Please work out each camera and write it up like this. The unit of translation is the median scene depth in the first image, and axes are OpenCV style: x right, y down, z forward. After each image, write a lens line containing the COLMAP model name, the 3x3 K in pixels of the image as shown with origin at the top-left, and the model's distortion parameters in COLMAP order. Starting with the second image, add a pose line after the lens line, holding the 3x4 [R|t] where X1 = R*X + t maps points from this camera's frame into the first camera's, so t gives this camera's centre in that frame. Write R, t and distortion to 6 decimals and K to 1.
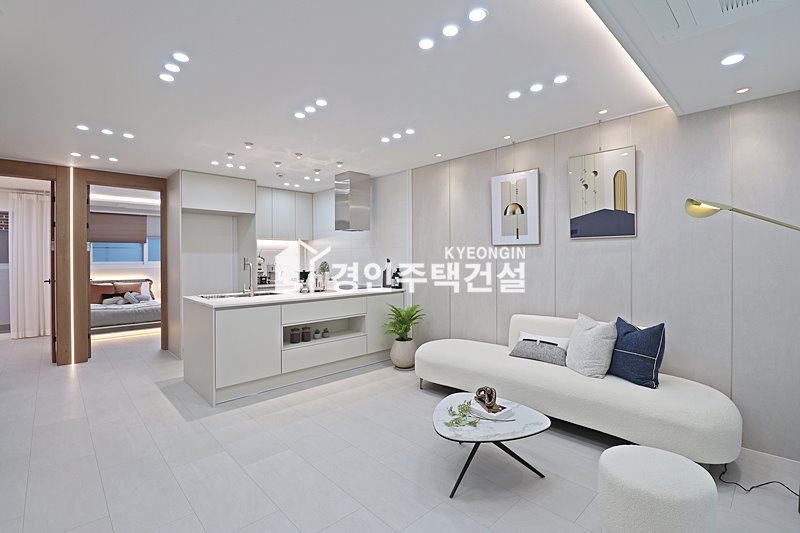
lens RADIAL K [[369.0, 0, 397.9], [0, 369.0, 261.1], [0, 0, 1]] dist [0.001299, -0.015678]
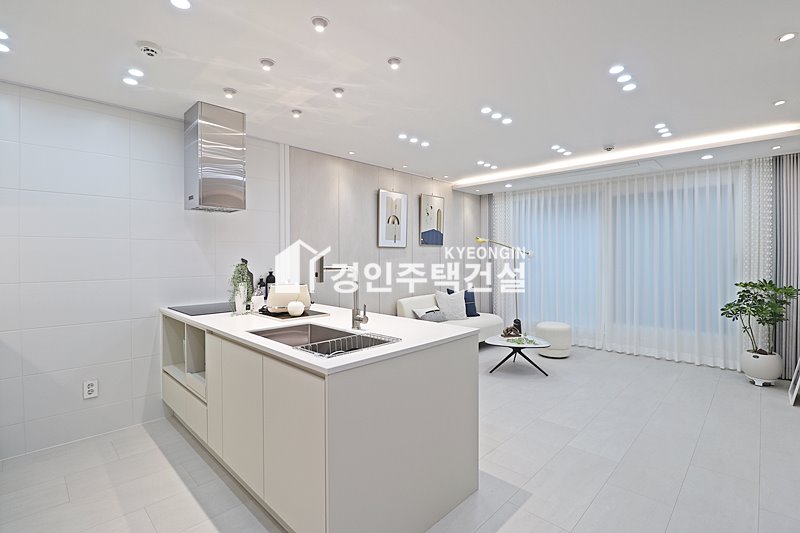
lens RADIAL K [[375.2, 0, 401.8], [0, 375.2, 261.5], [0, 0, 1]] dist [-0.001683, -0.015928]
pose [[-0.043546, -0.005942, 0.999034, -1.017315], [0.012413, 0.999902, 0.006488, -0.000841], [-0.998974, 0.012684, -0.043468, 1.030379]]
